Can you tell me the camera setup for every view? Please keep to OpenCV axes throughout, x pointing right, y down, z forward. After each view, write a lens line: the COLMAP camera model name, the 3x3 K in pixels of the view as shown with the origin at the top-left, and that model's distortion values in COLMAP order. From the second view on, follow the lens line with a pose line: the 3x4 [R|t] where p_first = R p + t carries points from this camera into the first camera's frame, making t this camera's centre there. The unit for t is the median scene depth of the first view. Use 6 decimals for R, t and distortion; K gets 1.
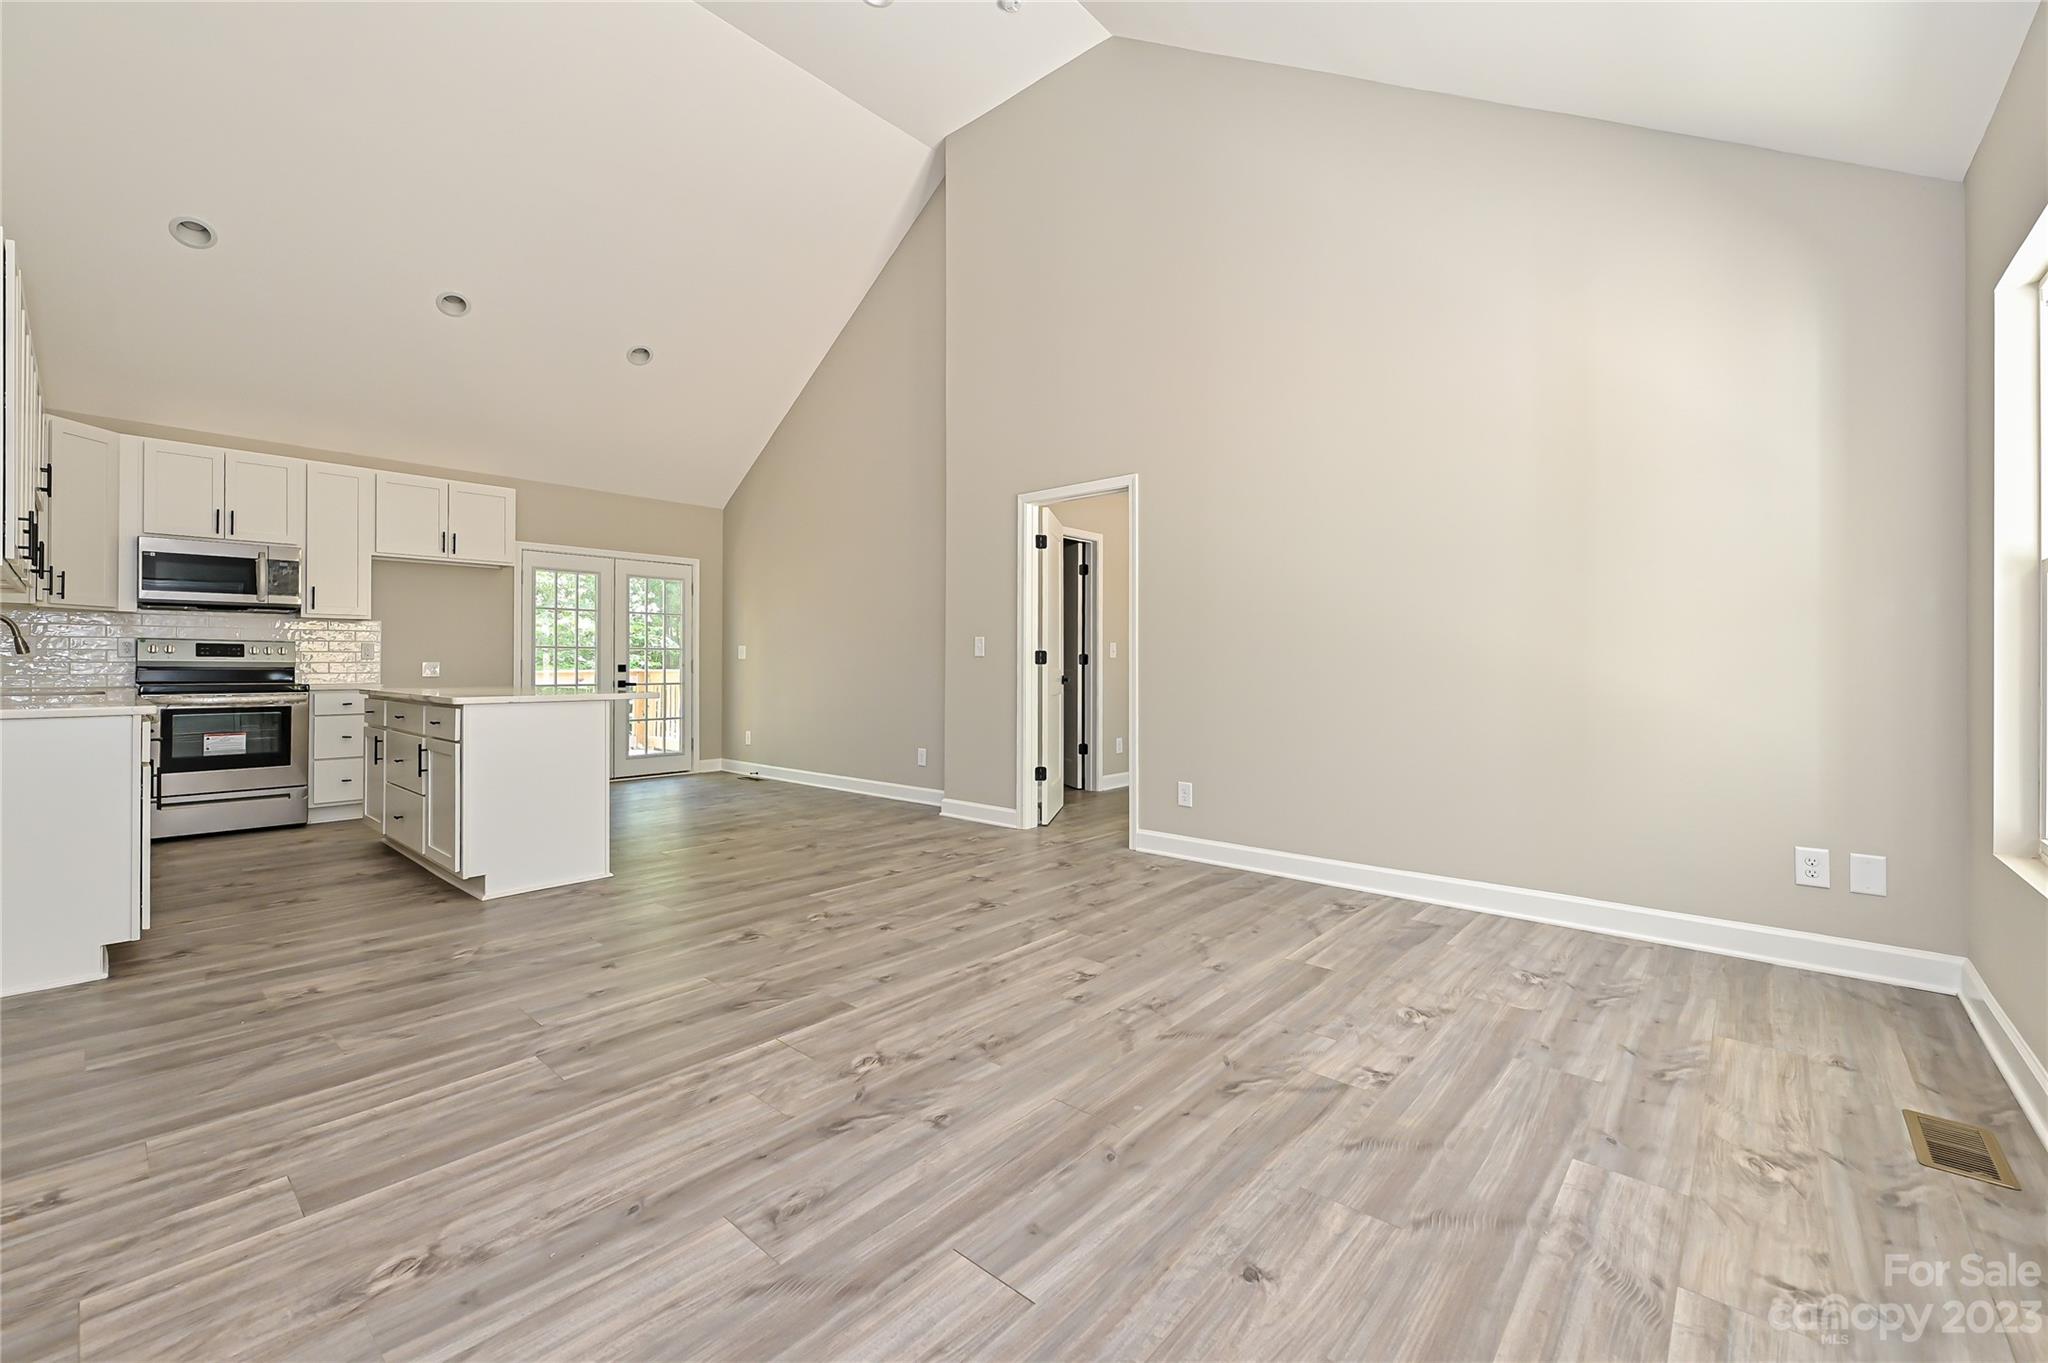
lens RADIAL K [[824.7, 0, 1021.4], [0, 824.7, 660.4], [0, 0, 1]] dist [-0.000536, -0.000077]
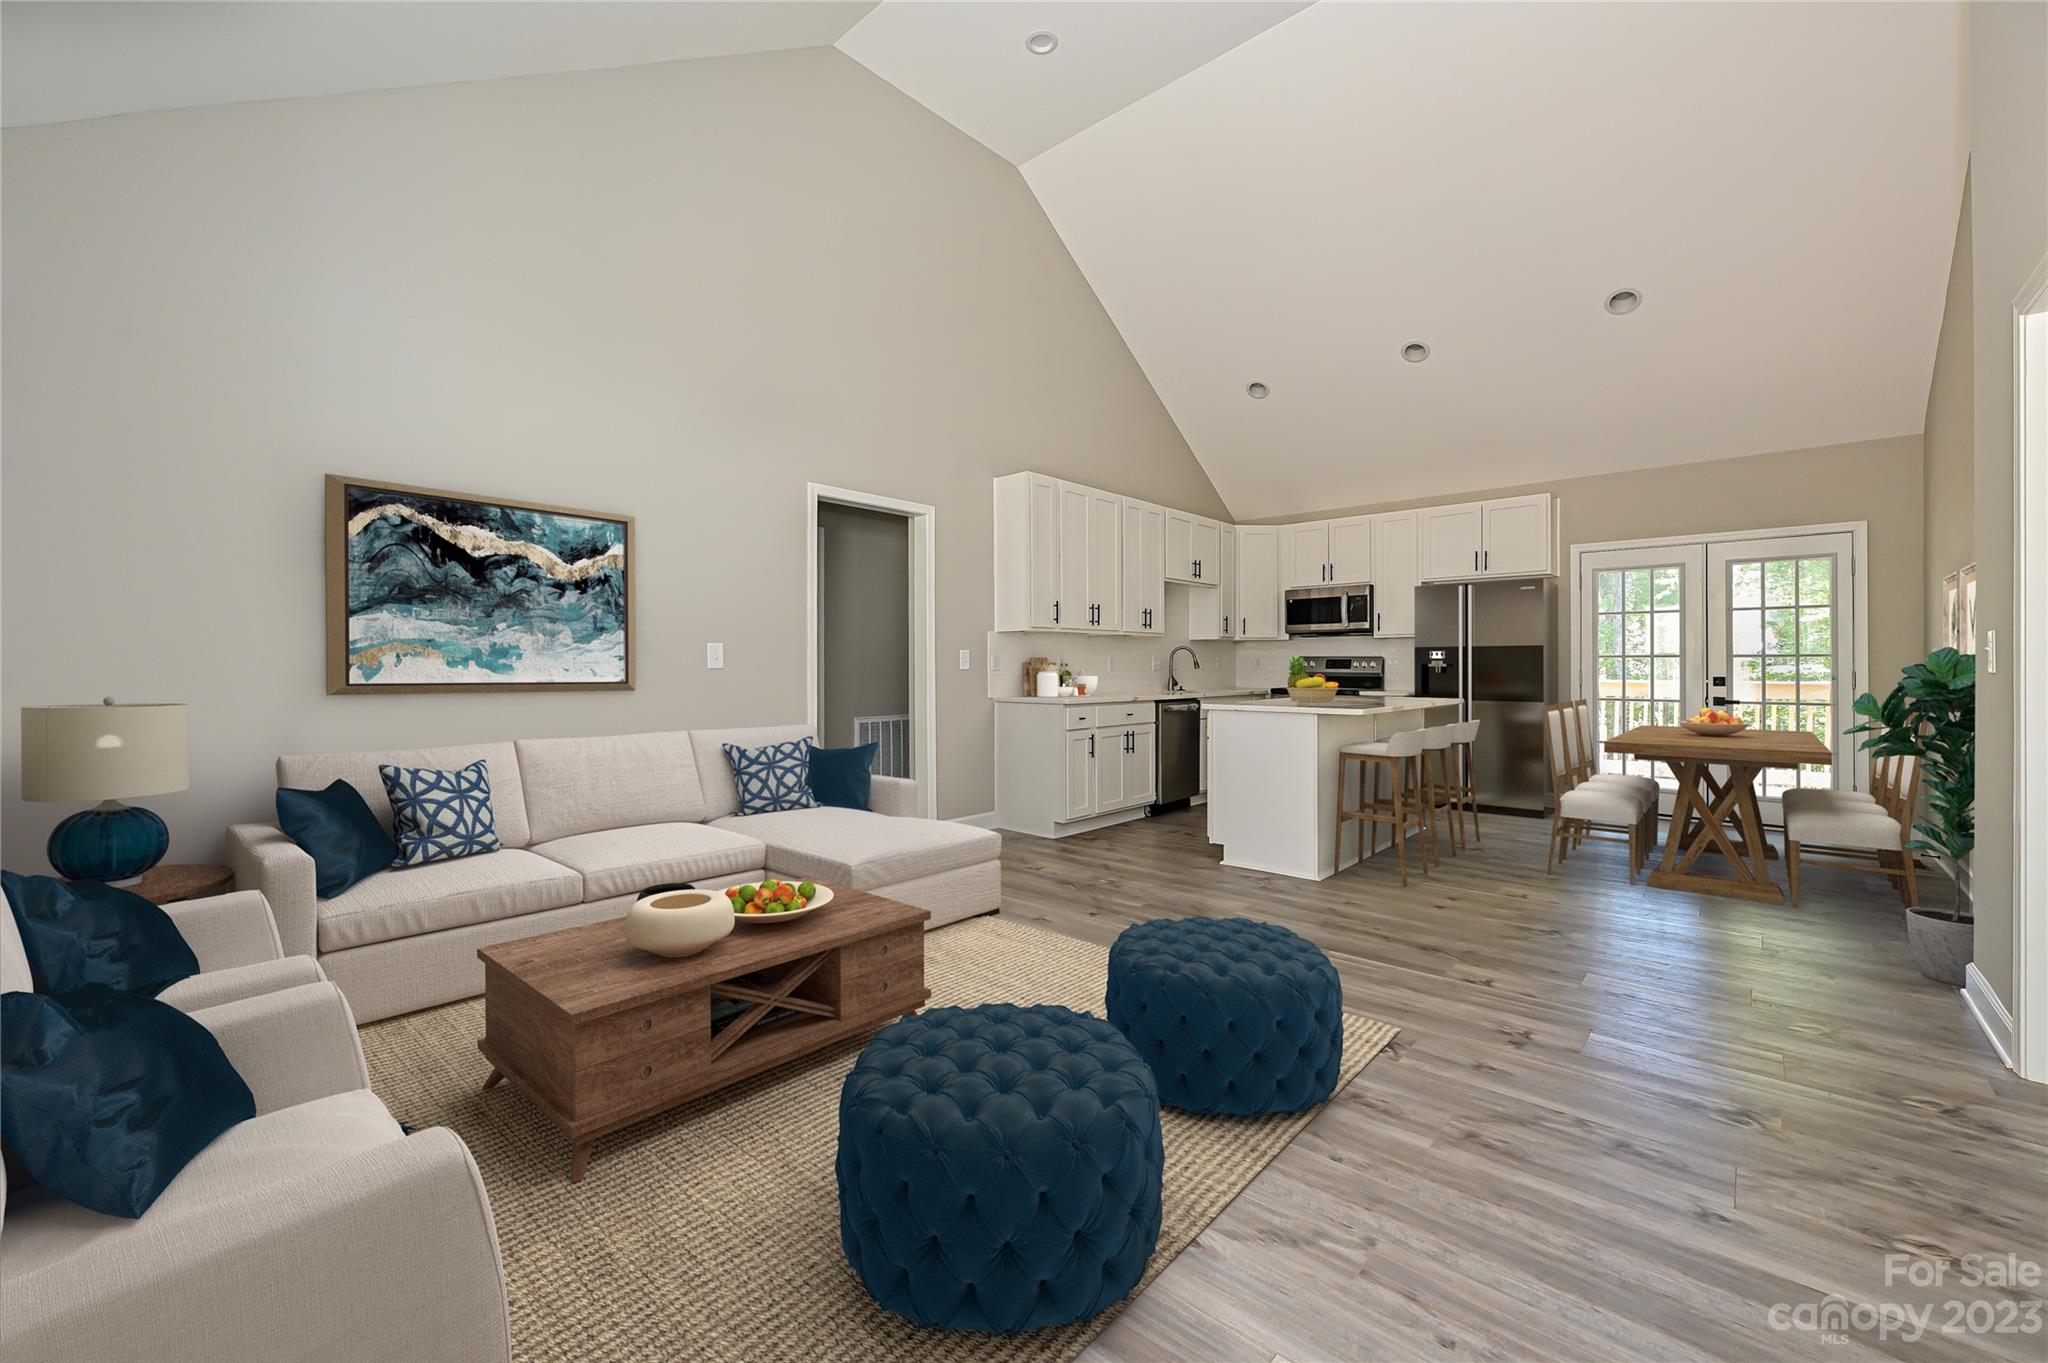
lens RADIAL K [[824.7, 0, 1011.5], [0, 824.7, 663.0], [0, 0, 1]] dist [-0.000536, -0.000077]
pose [[-0.014053, -0.005169, -0.999888, 0.765862], [0.004294, 0.999977, -0.005230, -0.016638], [0.999892, -0.004367, -0.014030, 0.852328]]
